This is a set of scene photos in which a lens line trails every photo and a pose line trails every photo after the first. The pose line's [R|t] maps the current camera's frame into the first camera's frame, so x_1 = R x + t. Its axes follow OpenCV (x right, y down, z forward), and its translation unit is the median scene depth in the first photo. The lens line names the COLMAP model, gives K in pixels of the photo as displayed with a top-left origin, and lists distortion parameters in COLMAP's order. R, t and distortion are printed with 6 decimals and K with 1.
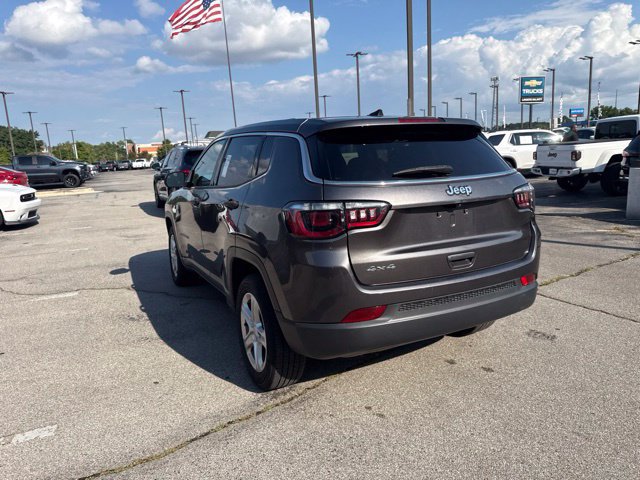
lens RADIAL K [[457.5, 0, 318.7], [0, 457.5, 237.5], [0, 0, 1]] dist [0.019004, -0.023008]
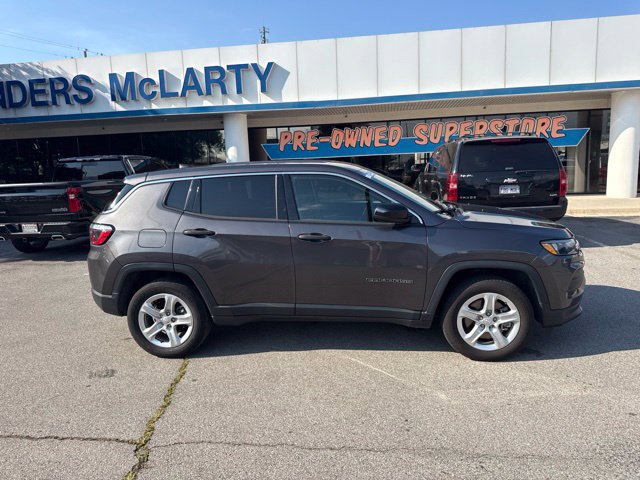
lens RADIAL K [[451.1, 0, 314.5], [0, 451.1, 237.6], [0, 0, 1]] dist [0.022008, -0.021099]
pose [[-0.533635, 0.201579, -0.821340, 0.802092], [-0.090743, 0.951924, 0.292585, -0.342864], [0.840832, 0.230664, -0.489688, 1.459978]]
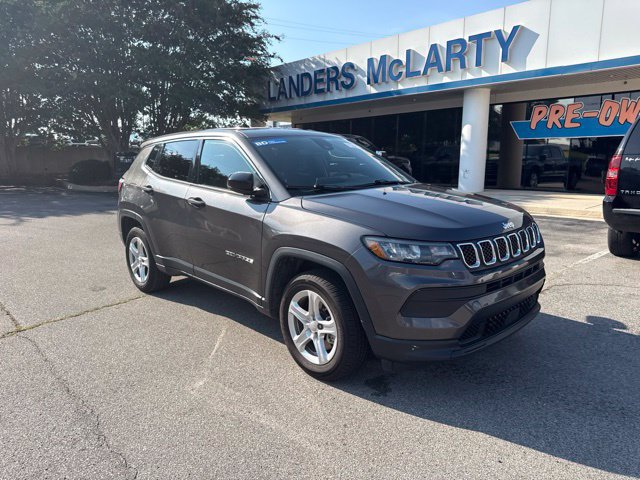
lens RADIAL K [[457.5, 0, 322.4], [0, 457.5, 244.7], [0, 0, 1]] dist [0.019004, -0.023008]
pose [[-0.956016, 0.119599, -0.267823, 0.150339], [0.010632, 0.926624, 0.375839, -0.385267], [0.293121, 0.356461, -0.887139, 1.970671]]
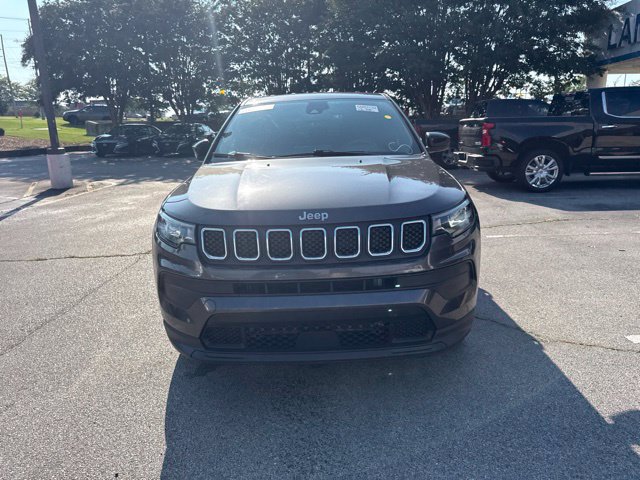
lens RADIAL K [[457.5, 0, 321.7], [0, 457.5, 239.7], [0, 0, 1]] dist [0.019004, -0.023008]
pose [[-0.885623, -0.039869, 0.462690, -0.519751], [0.151004, 0.917447, 0.368089, -0.298471], [-0.439169, 0.395856, -0.806492, 1.833441]]
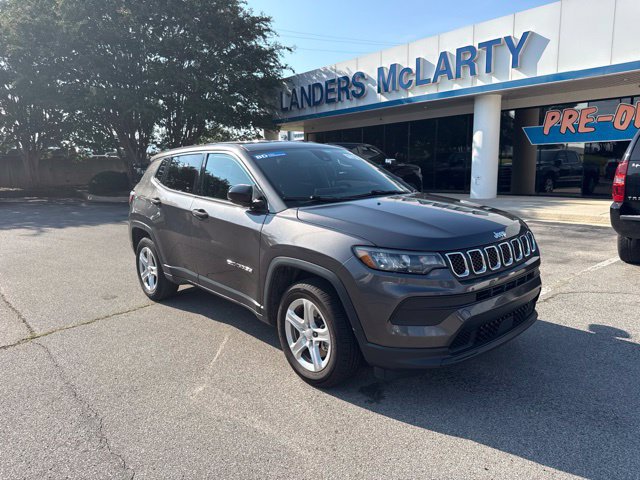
lens RADIAL K [[457.5, 0, 316.1], [0, 457.5, 242.7], [0, 0, 1]] dist [0.019004, -0.023008]
pose [[-0.967039, 0.120375, -0.224378, 0.124569], [0.033820, 0.934111, 0.355377, -0.394957], [0.252372, 0.336075, -0.907393, 1.995519]]
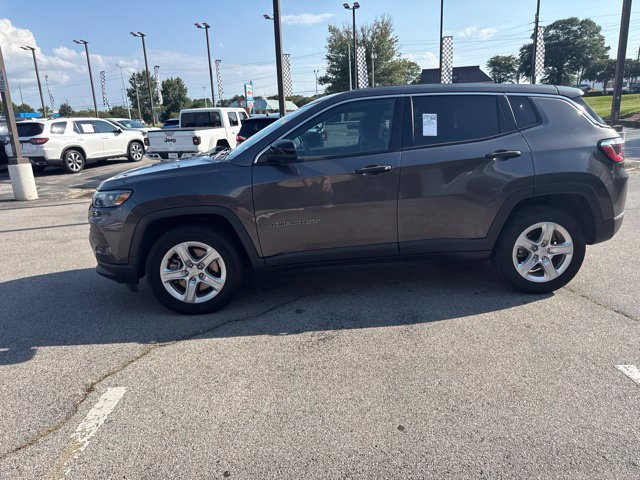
lens RADIAL K [[457.5, 0, 319.9], [0, 457.5, 241.0], [0, 0, 1]] dist [0.019004, -0.023008]
pose [[0.406032, -0.198497, 0.892041, -0.997128], [0.185380, 0.973721, 0.132293, -0.070833], [-0.894859, 0.111651, 0.432159, 0.654657]]
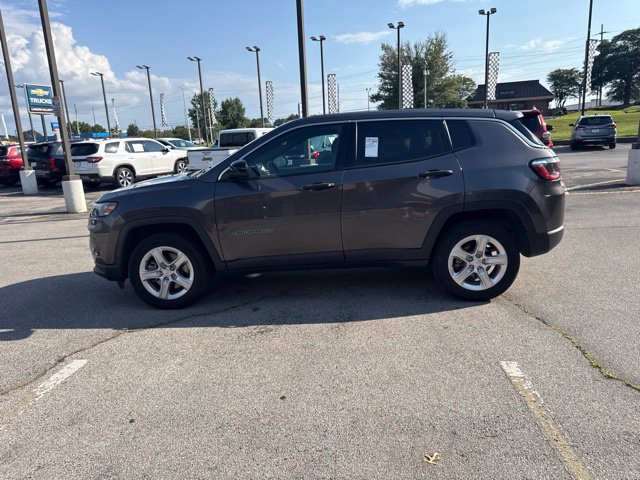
lens RADIAL K [[457.5, 0, 321.9], [0, 457.5, 248.9], [0, 0, 1]] dist [0.019004, -0.023008]
pose [[0.508172, -0.172839, 0.843735, -1.007743], [0.178687, 0.979498, 0.093028, -0.031416], [-0.842515, 0.103490, 0.528637, 0.432437]]
